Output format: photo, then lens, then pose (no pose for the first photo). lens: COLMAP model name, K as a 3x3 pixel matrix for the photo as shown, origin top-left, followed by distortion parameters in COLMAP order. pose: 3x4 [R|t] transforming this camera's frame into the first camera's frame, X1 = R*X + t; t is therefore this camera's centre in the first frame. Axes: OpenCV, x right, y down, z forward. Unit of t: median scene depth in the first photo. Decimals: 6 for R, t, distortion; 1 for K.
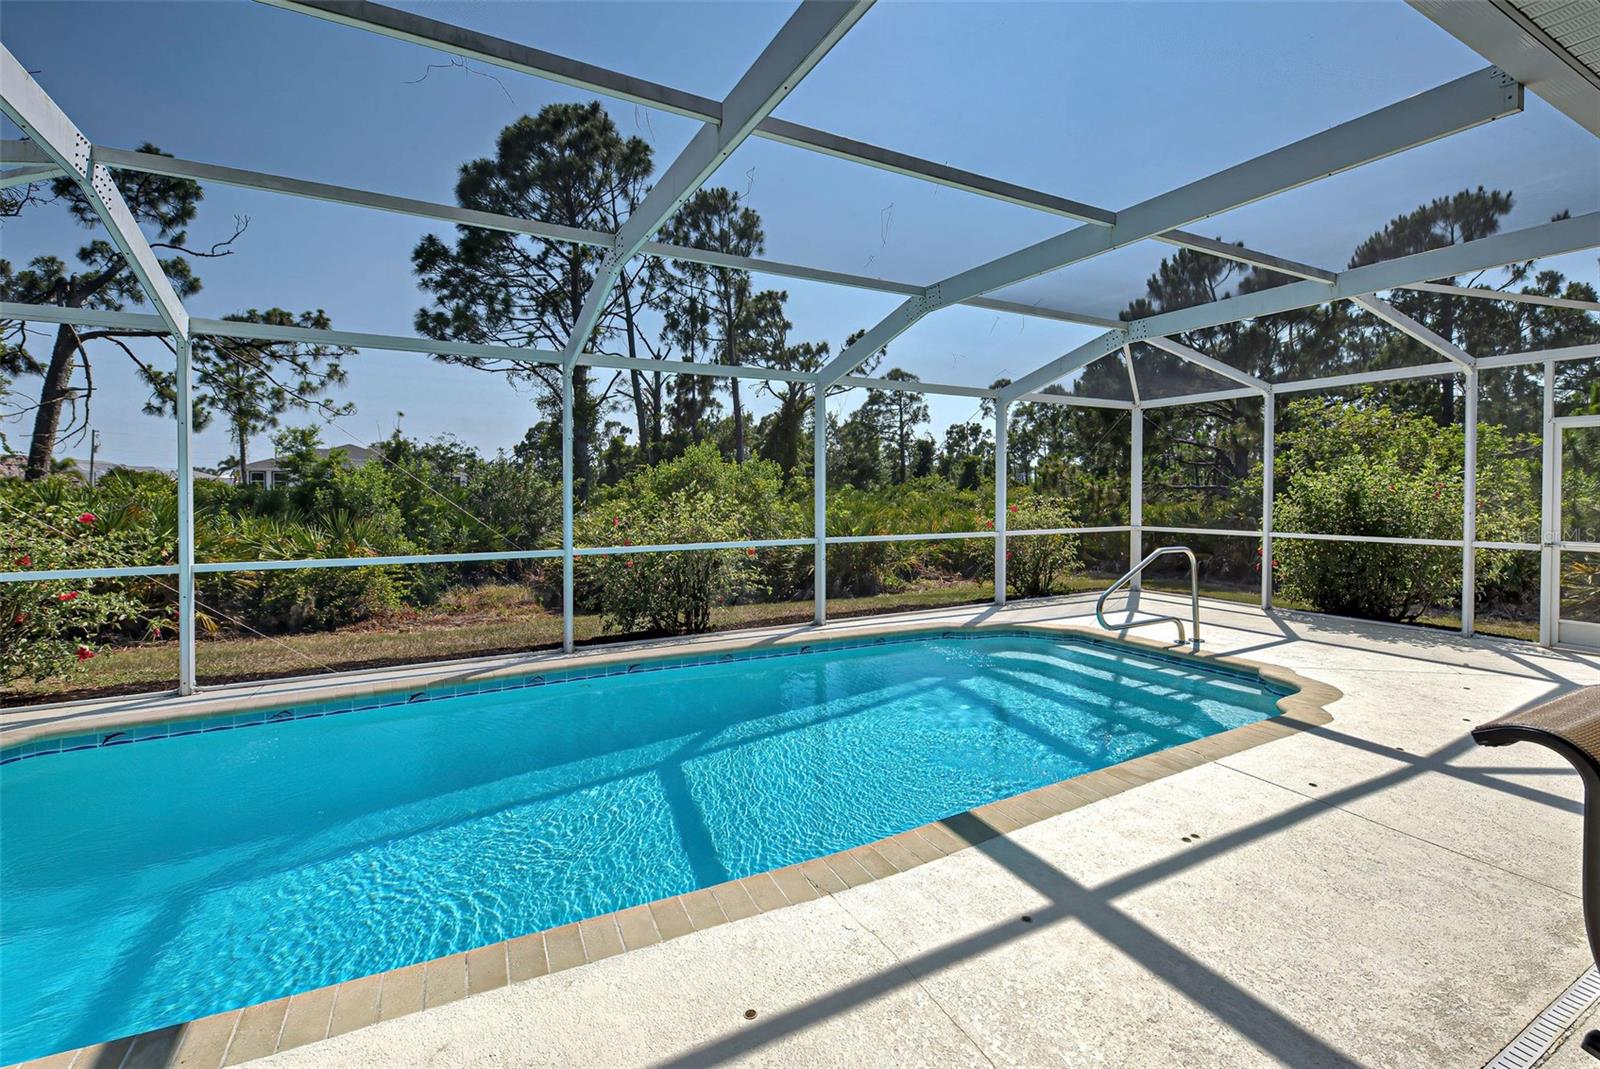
lens RADIAL K [[697.5, 0, 820.3], [0, 697.5, 500.6], [0, 0, 1]] dist [0.012402, -0.005689]
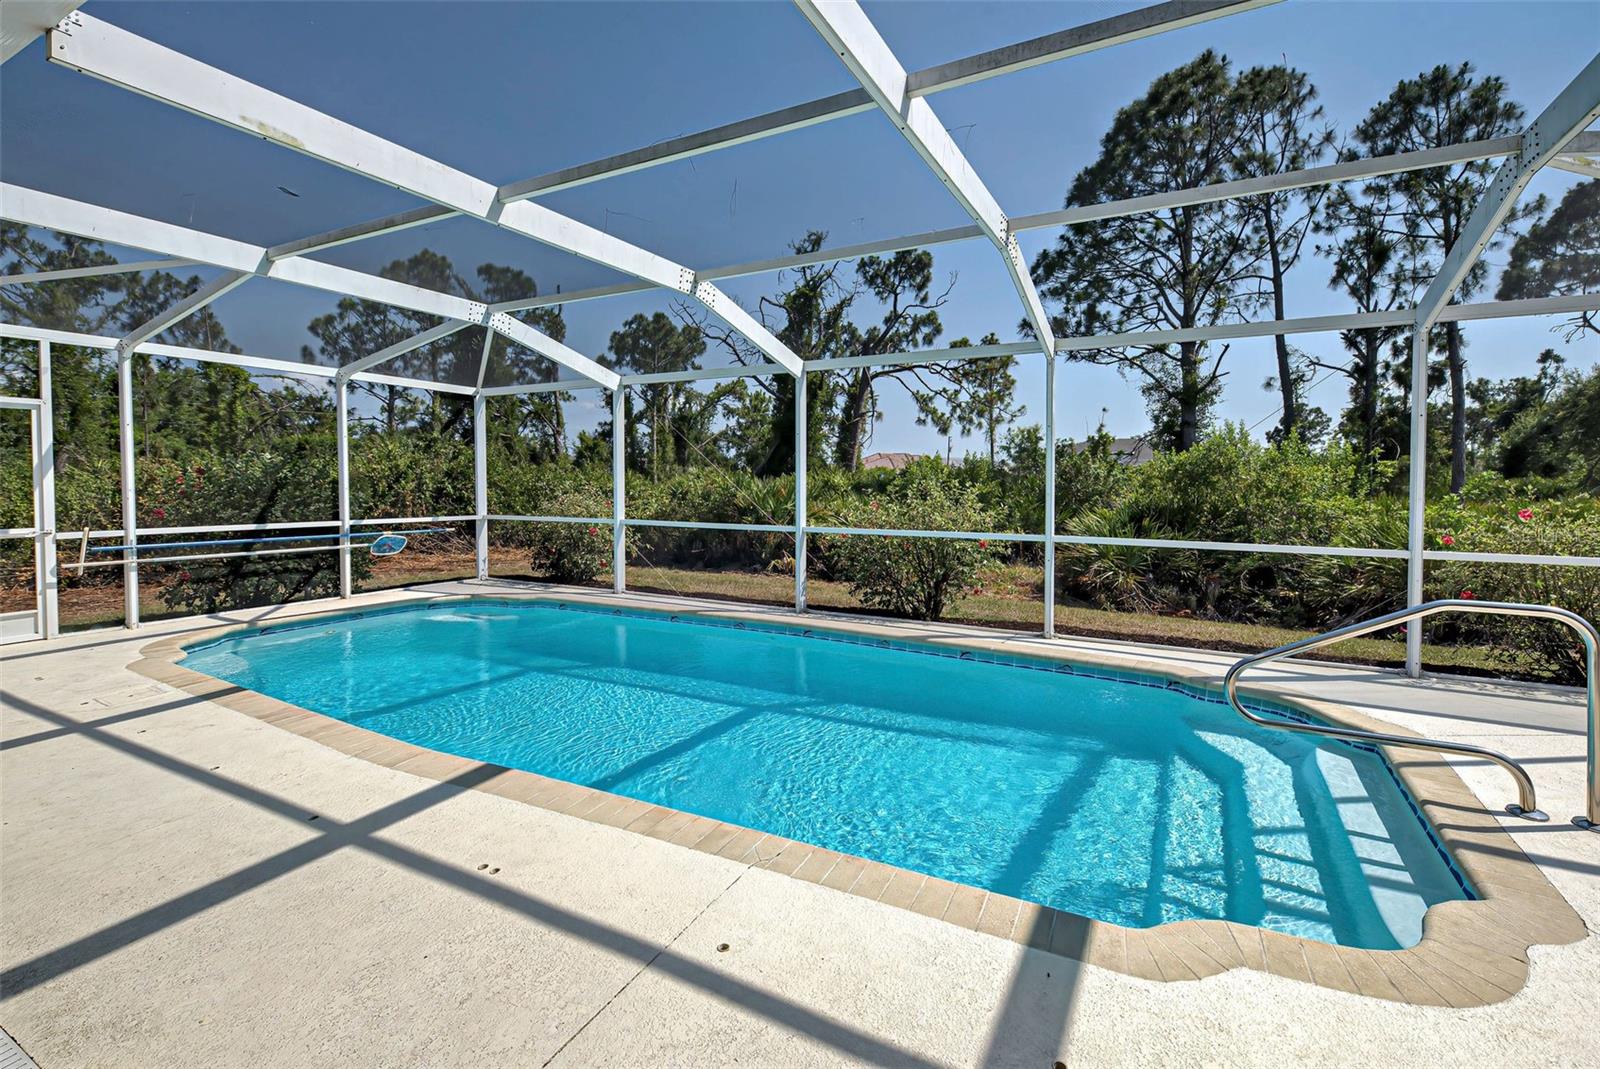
lens RADIAL K [[697.5, 0, 820.0], [0, 697.5, 485.8], [0, 0, 1]] dist [0.012402, -0.005689]
pose [[0.559719, 0.013130, -0.828579, 0.197869], [-0.019756, 0.999802, 0.002497, -0.000223], [0.828447, 0.014972, 0.559867, 0.113924]]
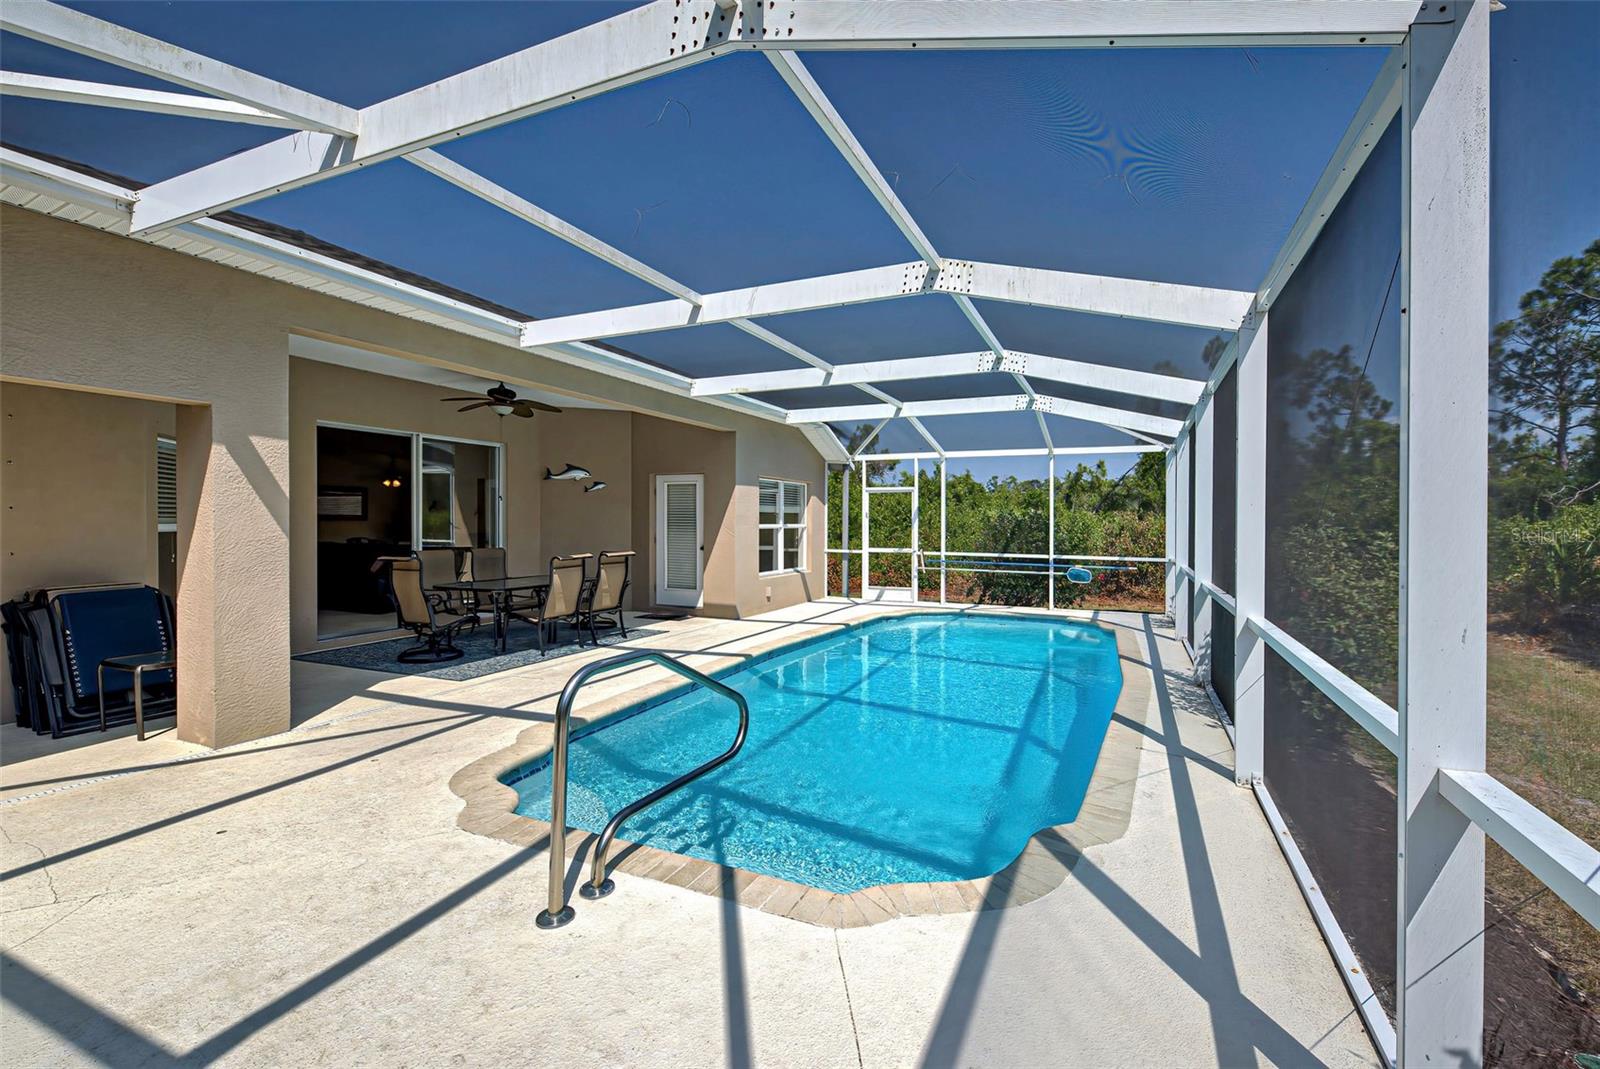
lens RADIAL K [[697.5, 0, 834.5], [0, 697.5, 534.0], [0, 0, 1]] dist [0.012402, -0.005689]
pose [[-0.778617, 0.010683, -0.627408, 0.208869], [-0.010640, 0.999487, 0.030223, -0.007009], [0.627409, 0.030208, -0.778104, 0.489363]]
